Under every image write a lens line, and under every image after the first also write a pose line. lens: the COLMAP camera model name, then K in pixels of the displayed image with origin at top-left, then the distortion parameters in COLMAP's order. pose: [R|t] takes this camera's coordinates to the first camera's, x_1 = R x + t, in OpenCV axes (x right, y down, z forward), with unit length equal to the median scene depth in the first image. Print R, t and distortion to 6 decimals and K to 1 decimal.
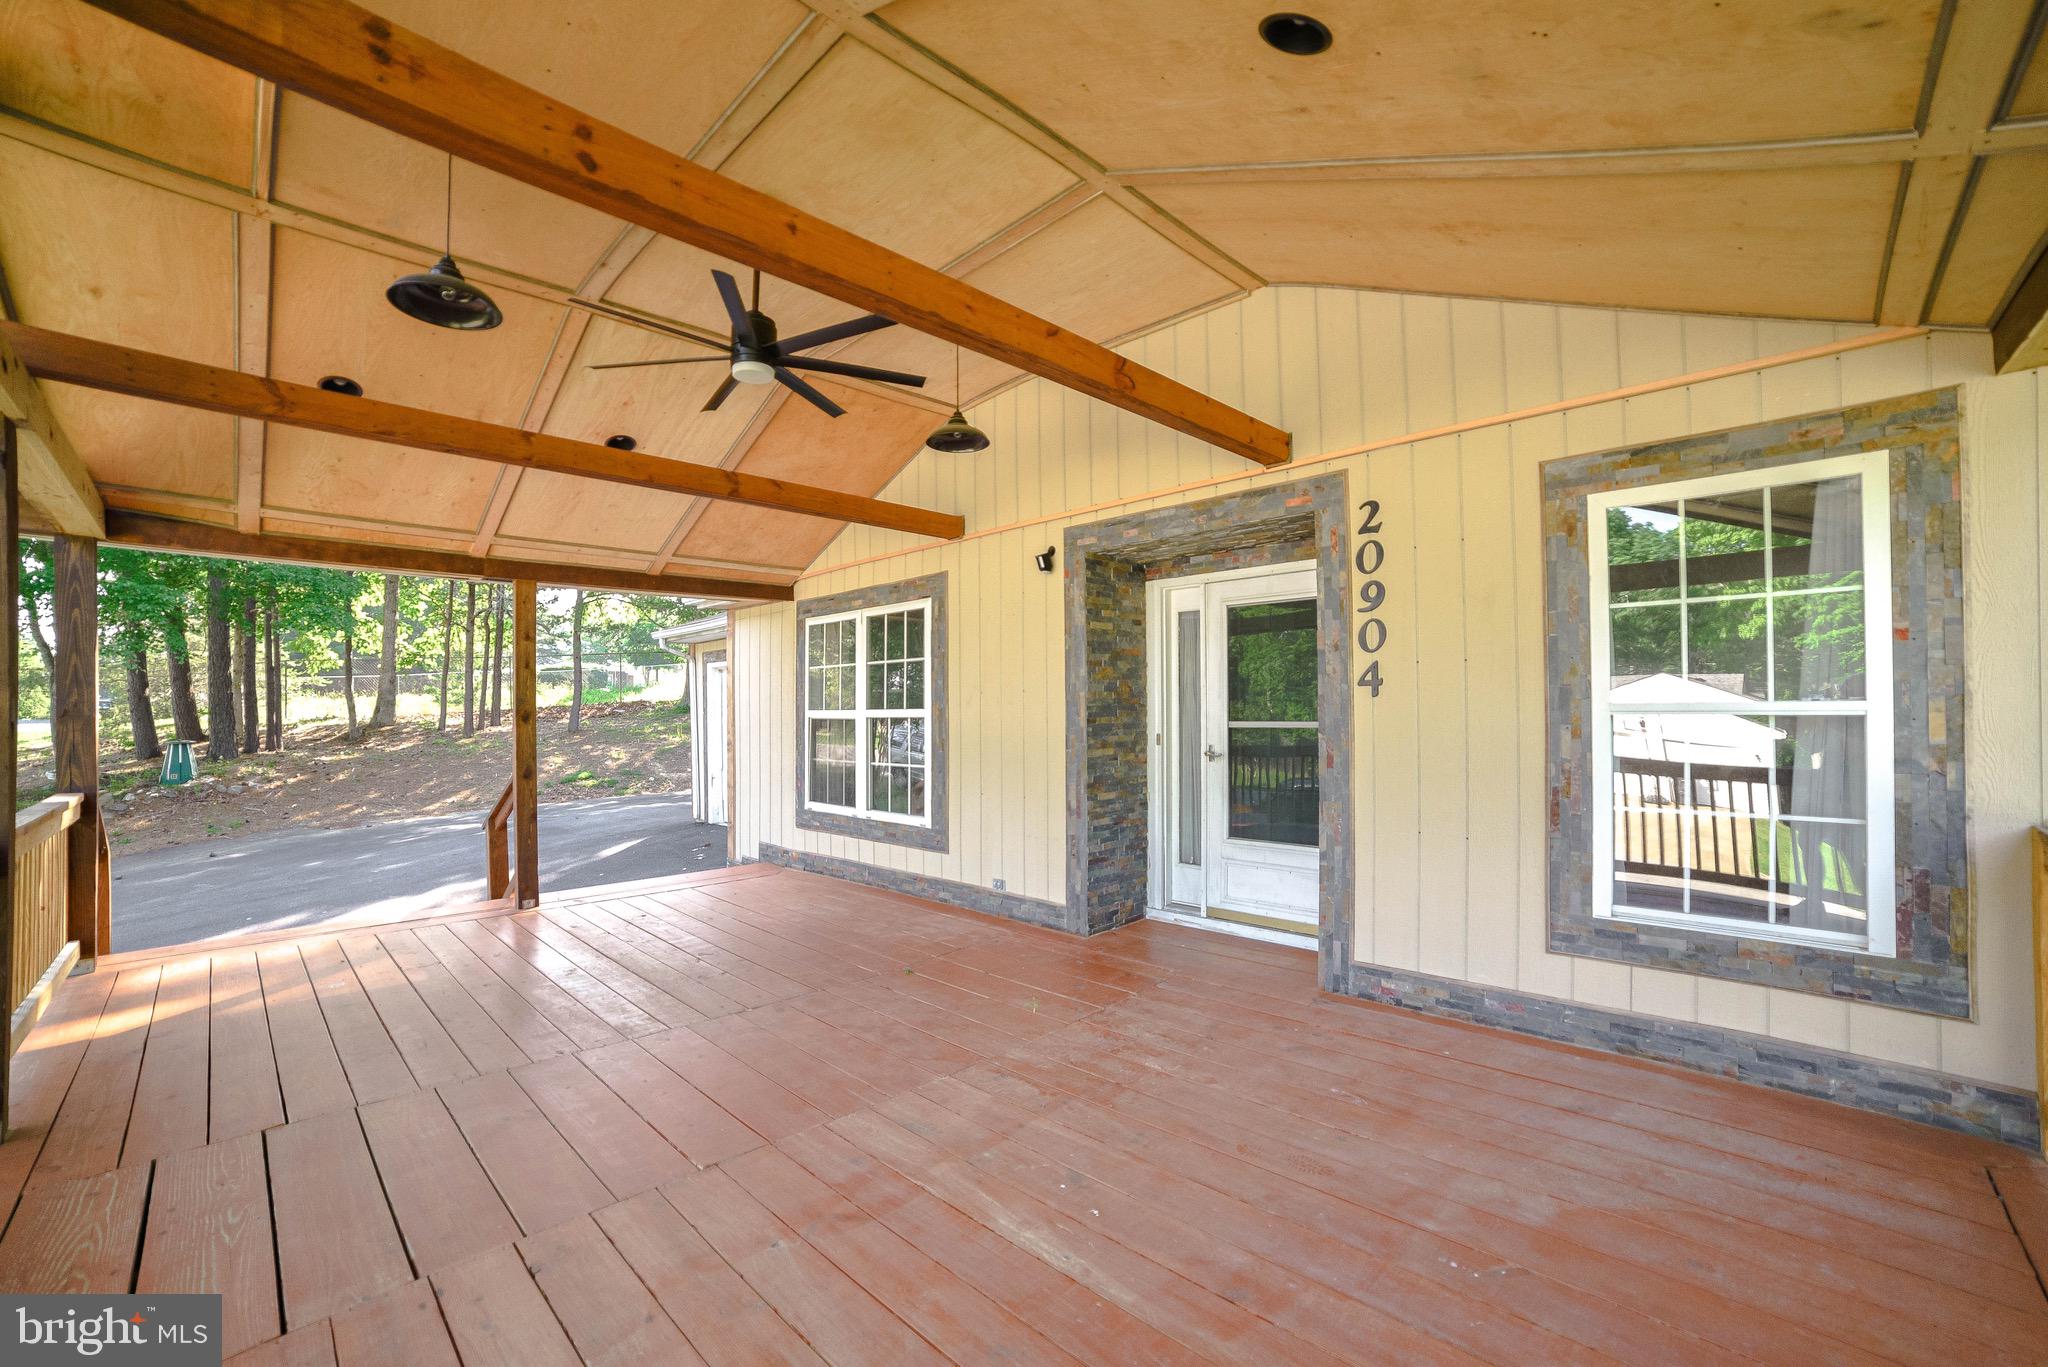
lens RADIAL K [[837.1, 0, 1027.7], [0, 837.1, 712.2], [0, 0, 1]] dist [-0.094189, 0.036443]
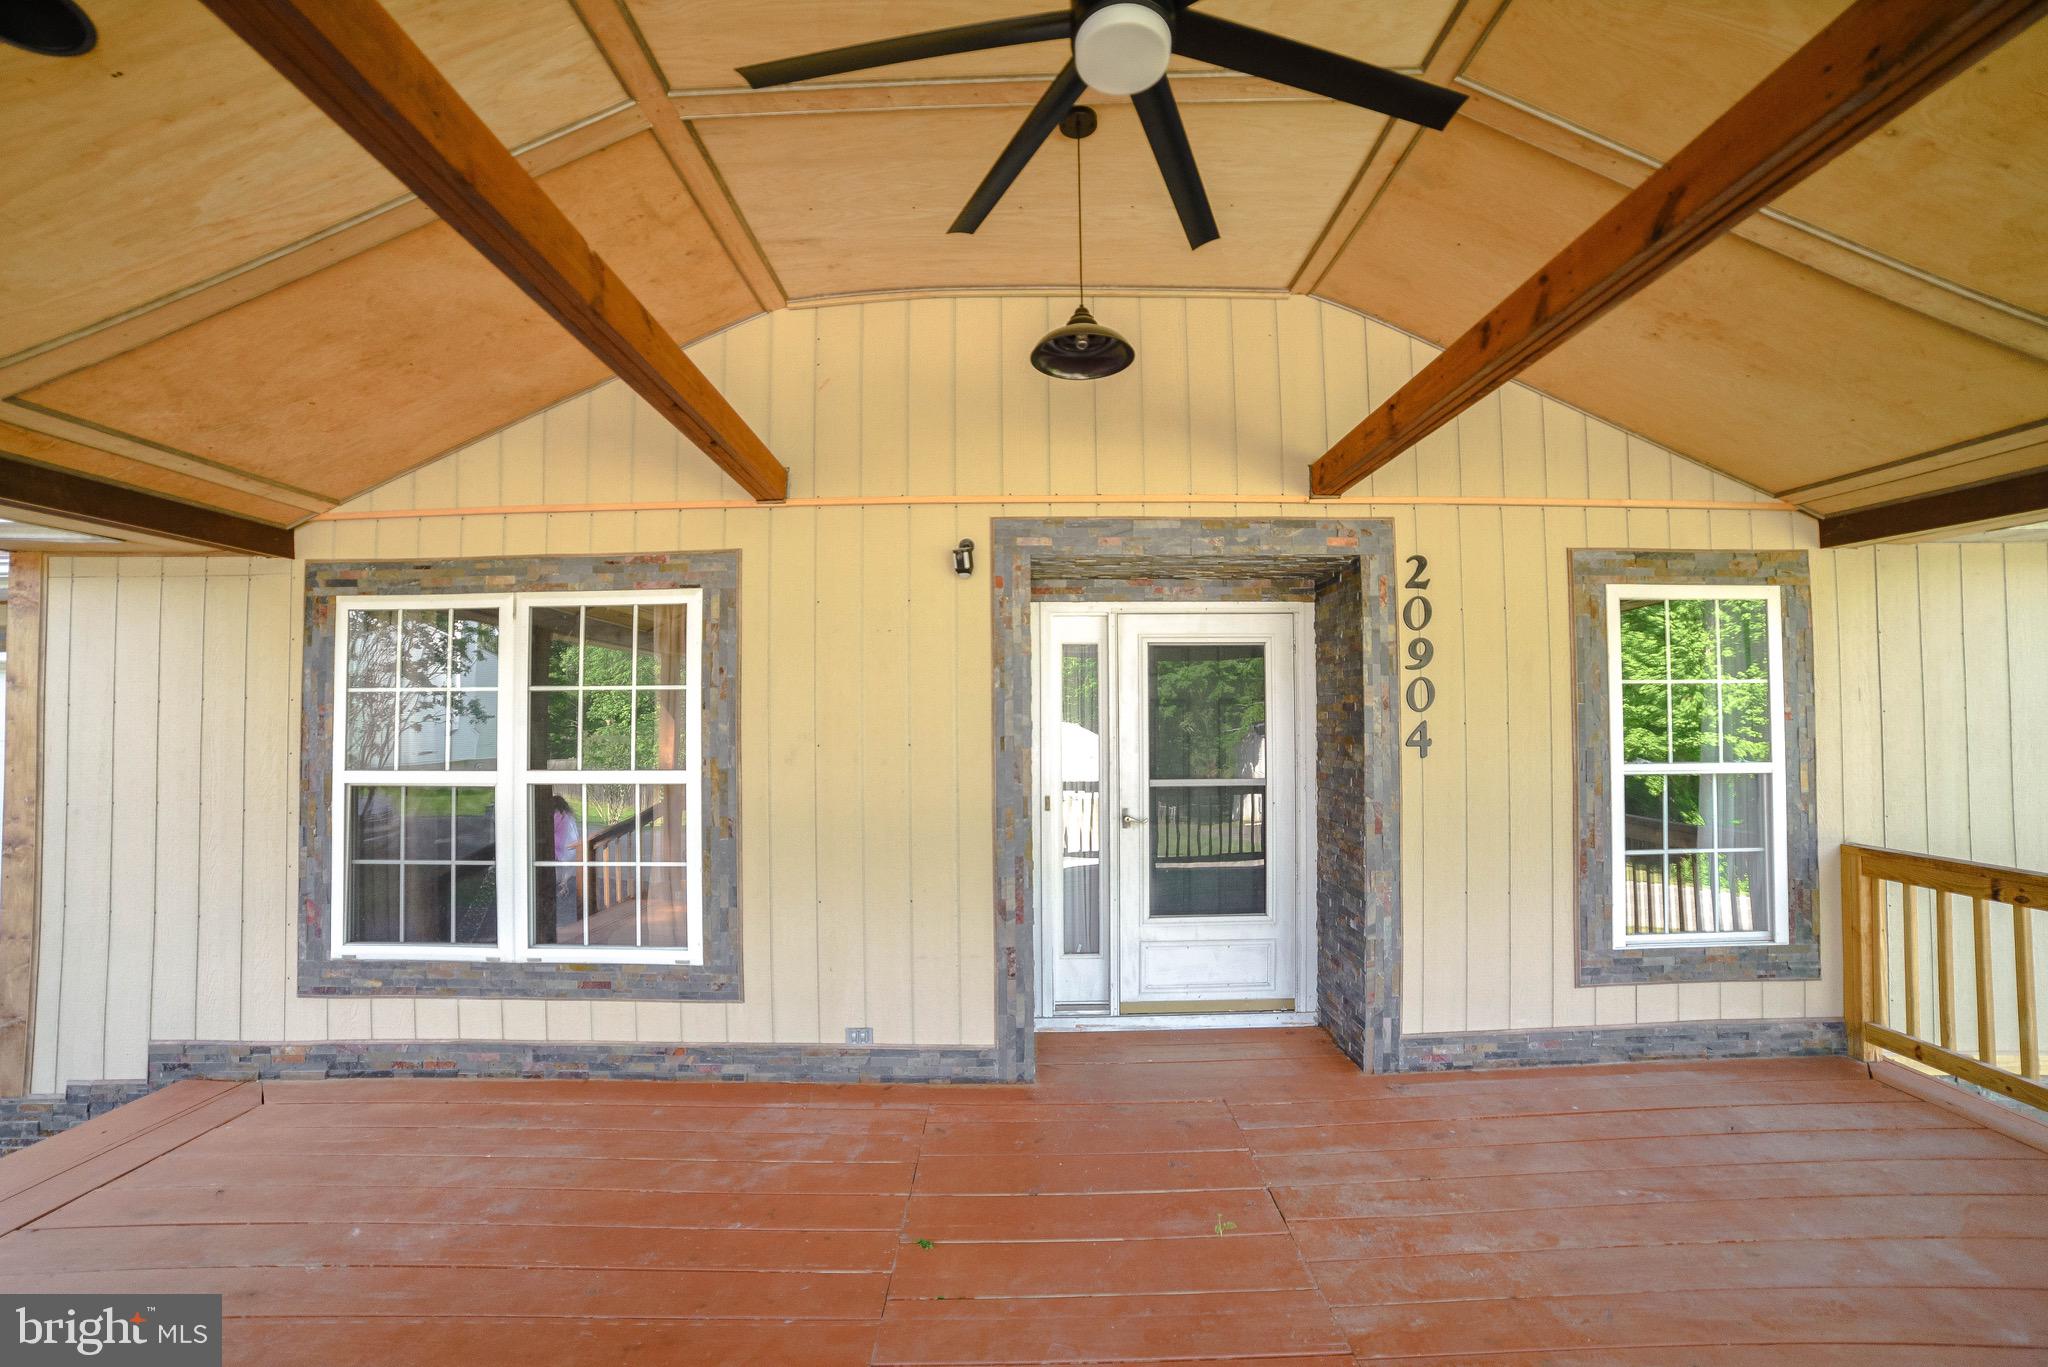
lens RADIAL K [[837.1, 0, 1027.7], [0, 837.1, 712.2], [0, 0, 1]] dist [-0.094189, 0.036443]
pose [[0.709448, 0.012144, 0.704653, -0.511318], [0.001335, 0.999827, -0.018575, -0.047689], [-0.704757, 0.014119, 0.709309, 0.556284]]
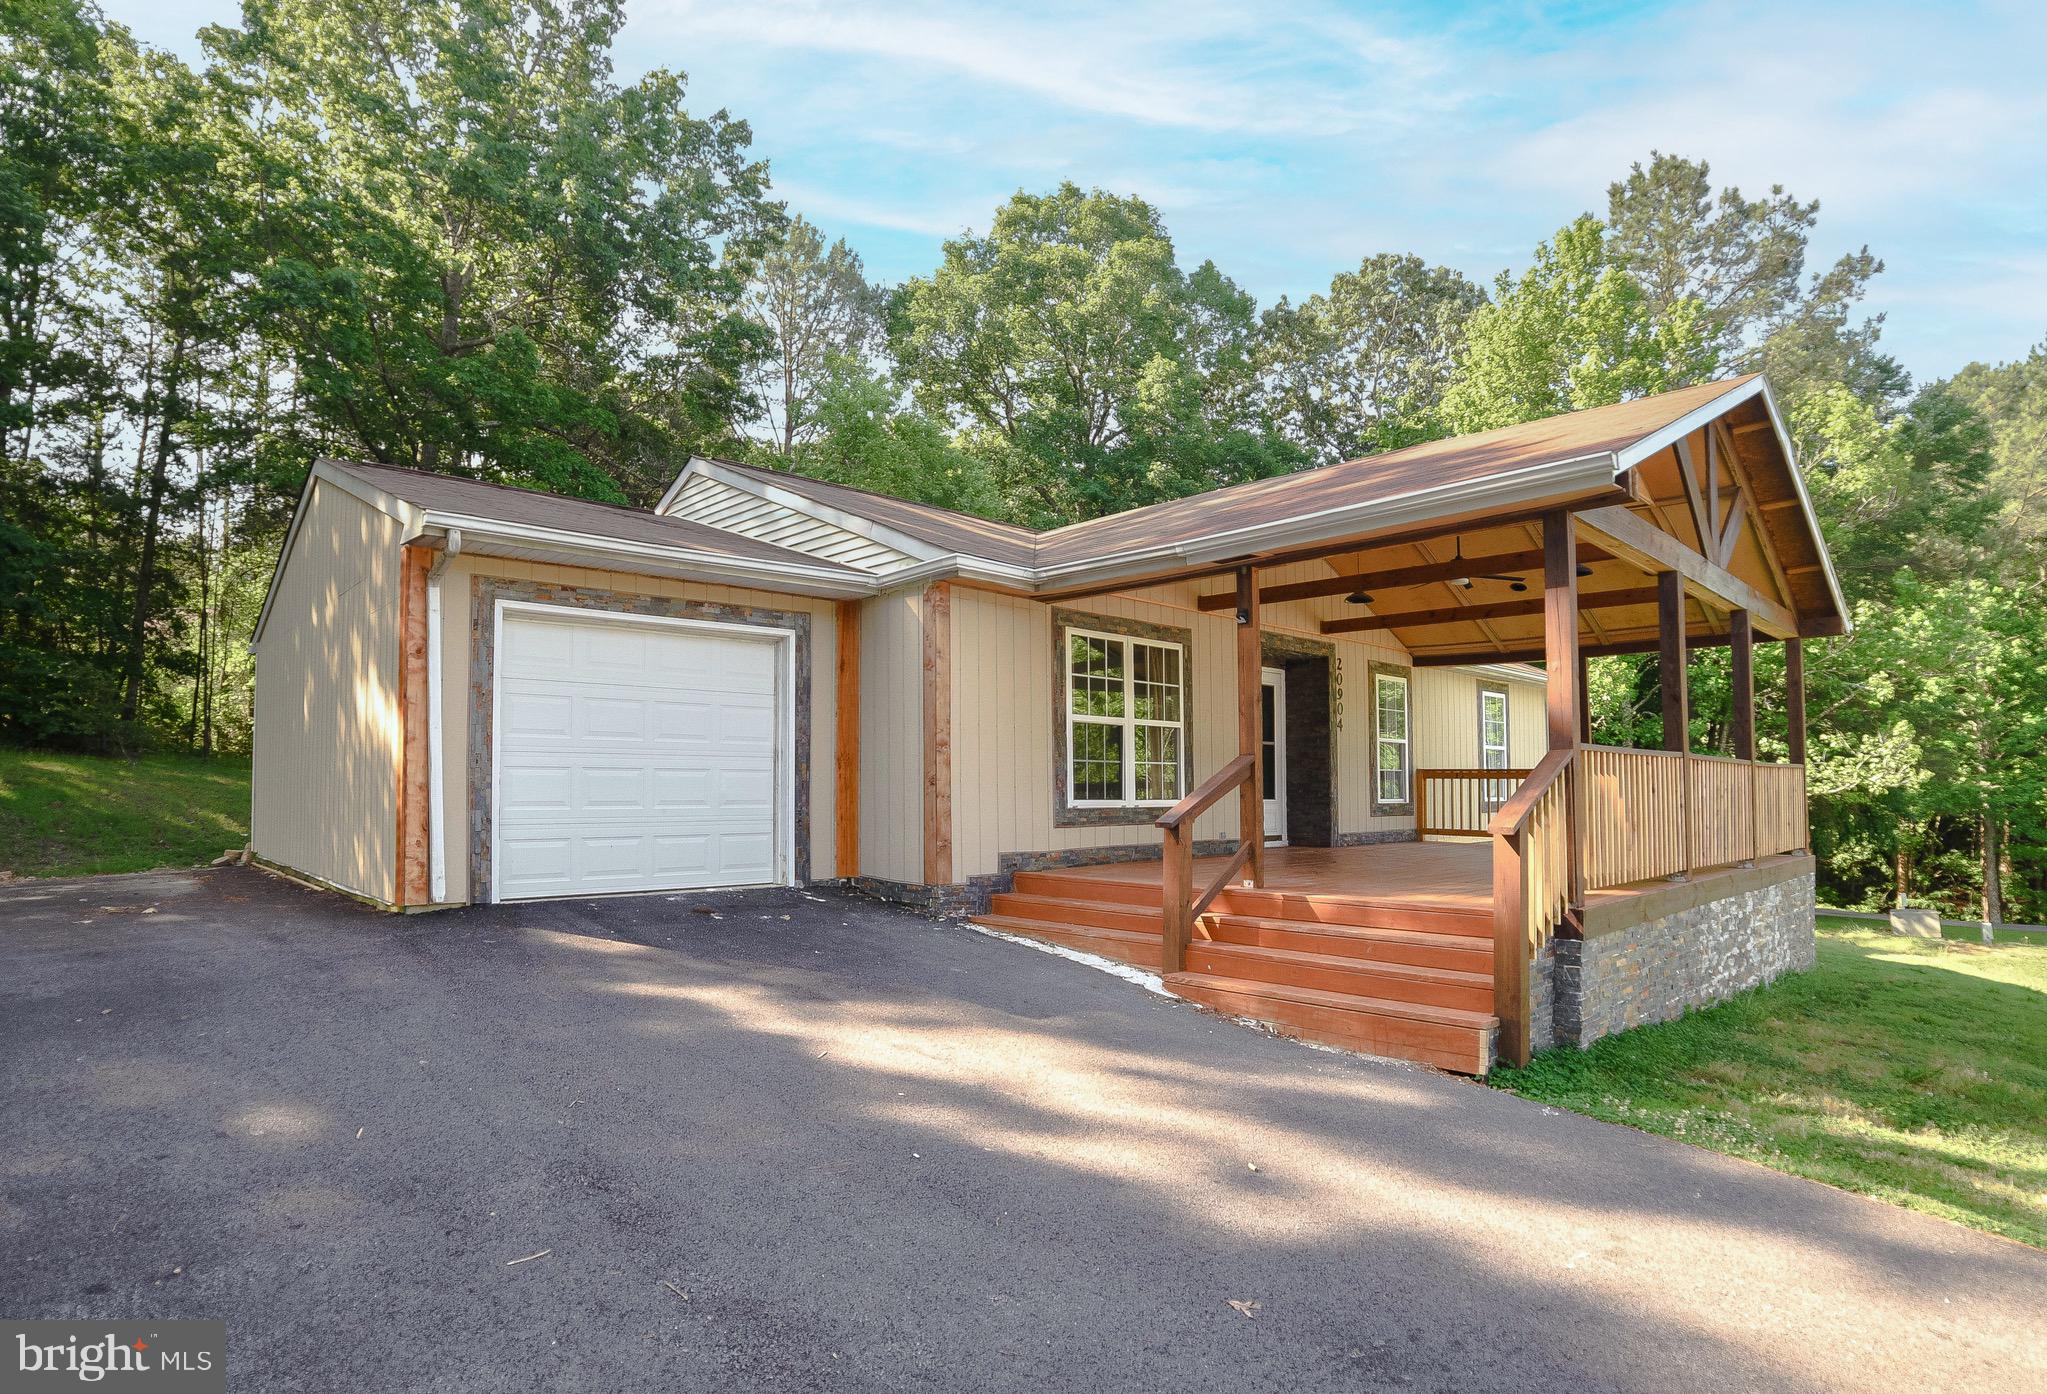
lens RADIAL K [[1088.2, 0, 1015.7], [0, 1088.2, 781.5], [0, 0, 1]] dist [0.002657, 0.000428]
pose [[0.022804, 0.022880, 0.999478, -2.702716], [0.004366, 0.999726, -0.022986, 0.188912], [-0.999730, 0.004888, 0.022698, 1.708491]]
